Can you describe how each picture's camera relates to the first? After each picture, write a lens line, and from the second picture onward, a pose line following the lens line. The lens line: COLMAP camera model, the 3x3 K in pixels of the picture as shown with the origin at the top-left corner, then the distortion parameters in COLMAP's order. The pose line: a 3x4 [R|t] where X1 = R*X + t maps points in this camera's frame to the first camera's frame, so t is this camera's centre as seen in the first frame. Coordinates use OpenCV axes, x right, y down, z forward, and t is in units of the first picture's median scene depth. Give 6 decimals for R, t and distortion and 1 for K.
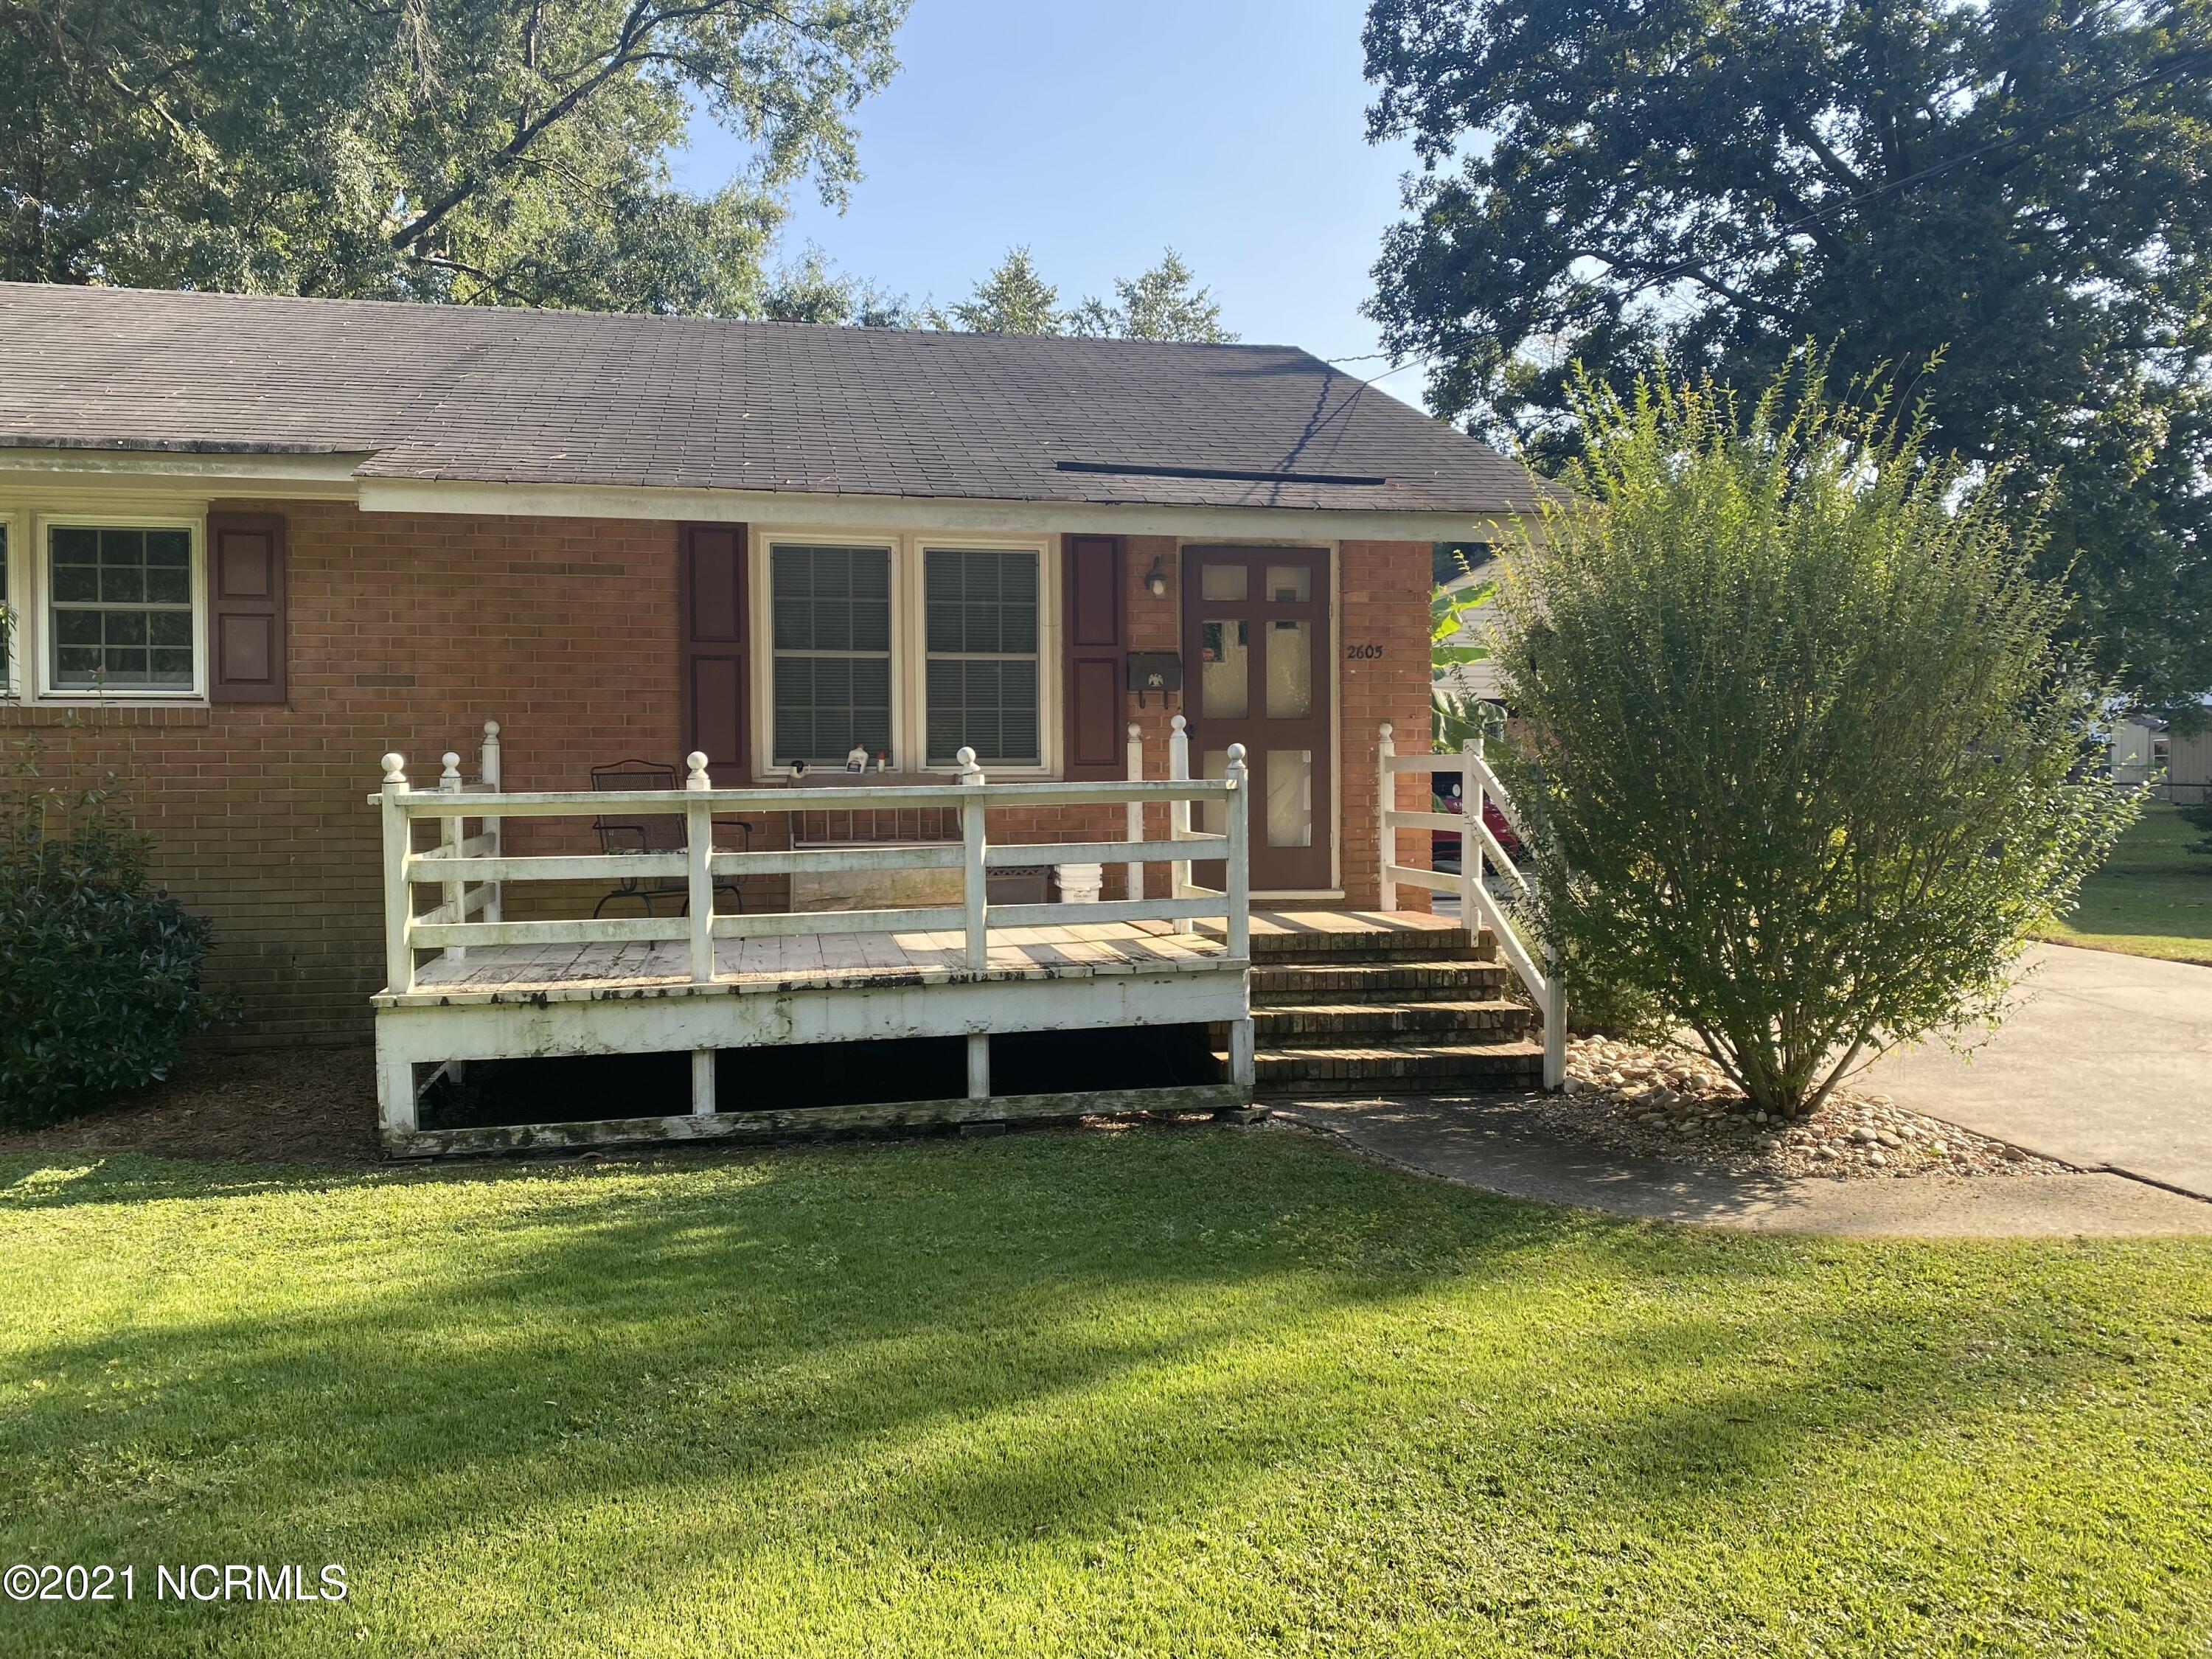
lens RADIAL K [[1641.6, 0, 1105.9], [0, 1641.6, 793.1], [0, 0, 1]] dist [0.003904, -0.035144]
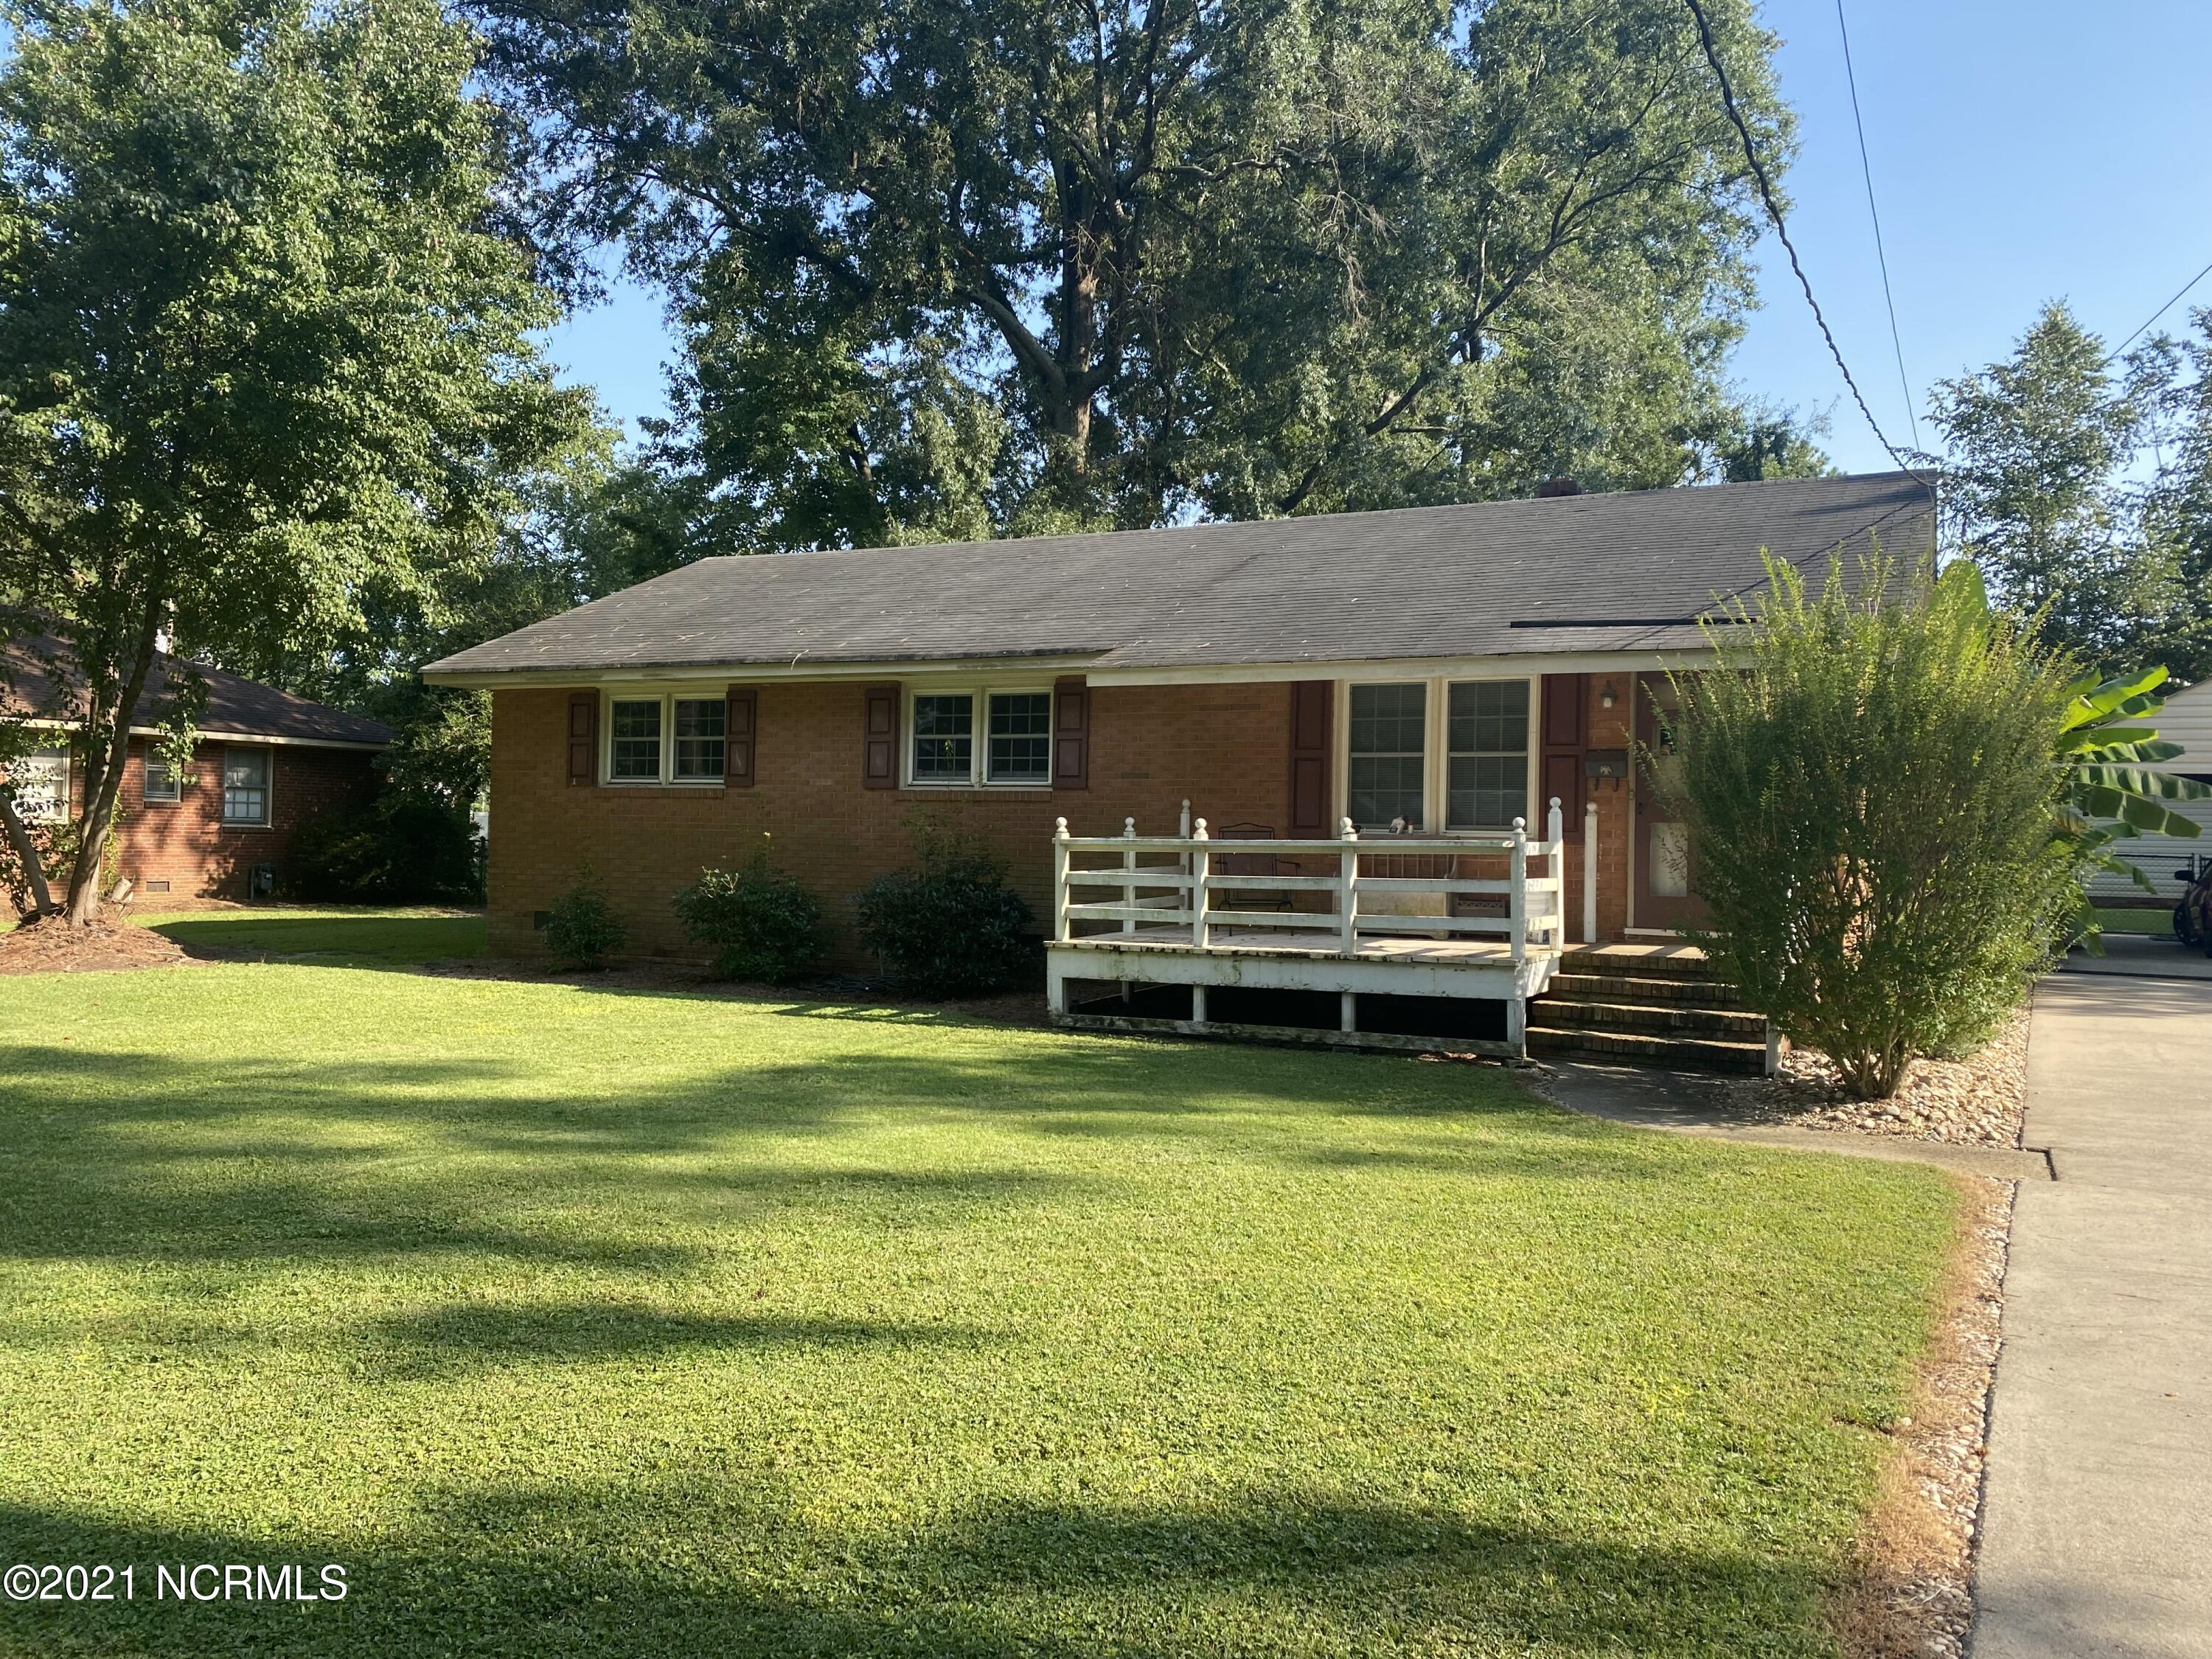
lens RADIAL K [[1641.6, 0, 1105.9], [0, 1641.6, 793.1], [0, 0, 1]] dist [0.003904, -0.035144]
pose [[0.762303, 0.001768, -0.647218, 0.740783], [-0.027874, 0.999158, -0.030101, 0.003780], [0.646620, 0.040987, 0.761710, -0.383472]]
